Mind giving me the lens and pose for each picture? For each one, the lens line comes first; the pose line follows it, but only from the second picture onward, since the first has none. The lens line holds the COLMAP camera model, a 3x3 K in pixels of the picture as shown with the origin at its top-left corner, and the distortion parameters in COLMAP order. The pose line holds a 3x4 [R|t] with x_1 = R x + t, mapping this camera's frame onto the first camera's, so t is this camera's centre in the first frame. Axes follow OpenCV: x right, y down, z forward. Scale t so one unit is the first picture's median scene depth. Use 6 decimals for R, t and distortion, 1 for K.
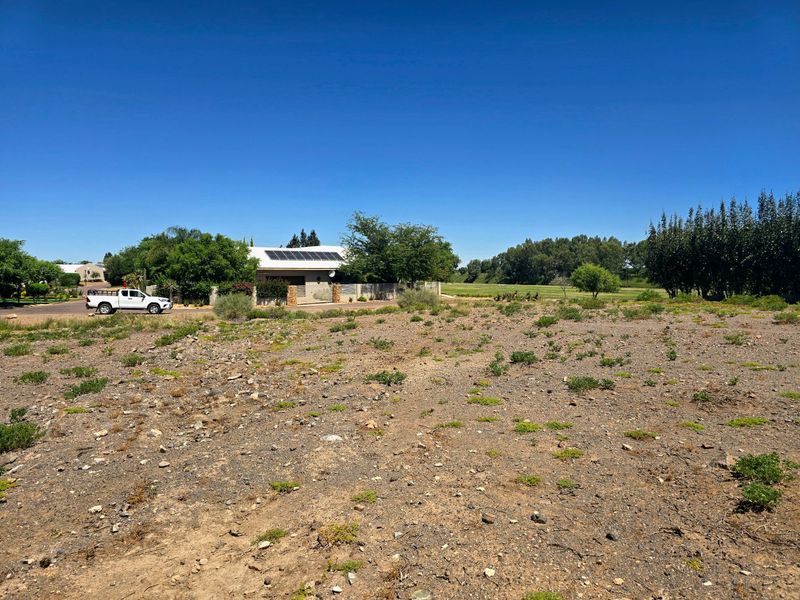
lens RADIAL K [[522.7, 0, 402.9], [0, 522.7, 296.6], [0, 0, 1]] dist [0.049265, -0.040185]
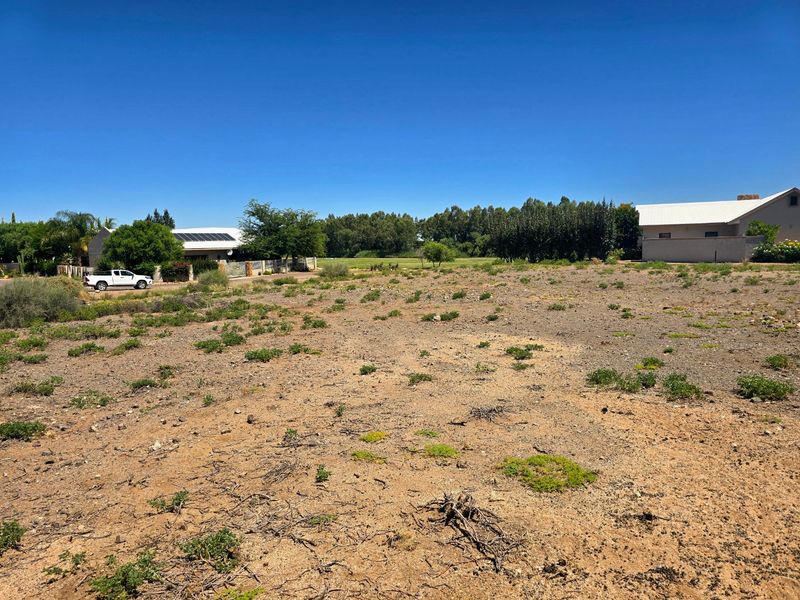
lens RADIAL K [[522.7, 0, 402.9], [0, 522.7, 296.6], [0, 0, 1]] dist [0.049265, -0.040185]
pose [[0.923822, -0.055378, 0.378796, -0.230174], [0.036406, 0.997706, 0.057070, 0.001380], [-0.381088, -0.038932, 0.923719, -0.225391]]
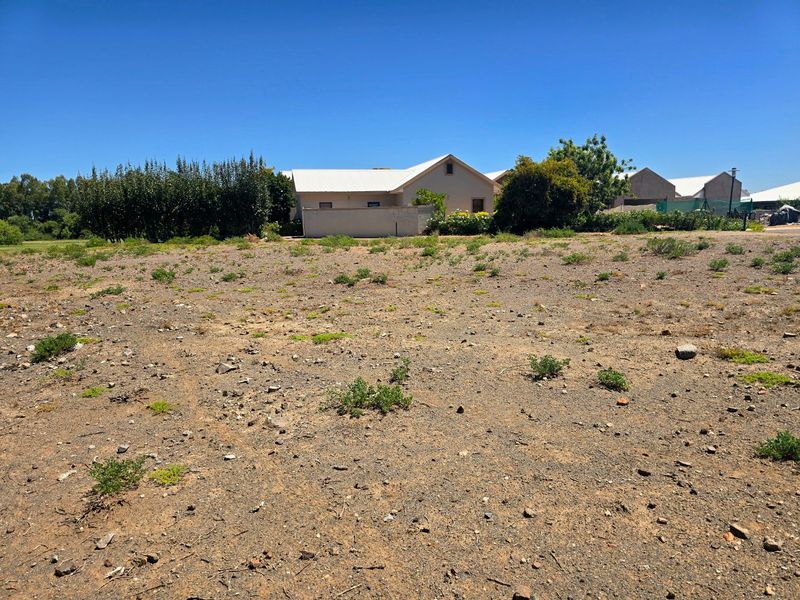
lens RADIAL K [[522.7, 0, 402.9], [0, 522.7, 296.6], [0, 0, 1]] dist [0.049265, -0.040185]
pose [[0.458779, -0.141131, 0.877271, -0.109658], [0.059493, 0.989969, 0.128149, 0.003540], [-0.886556, -0.006600, 0.462573, -0.038893]]
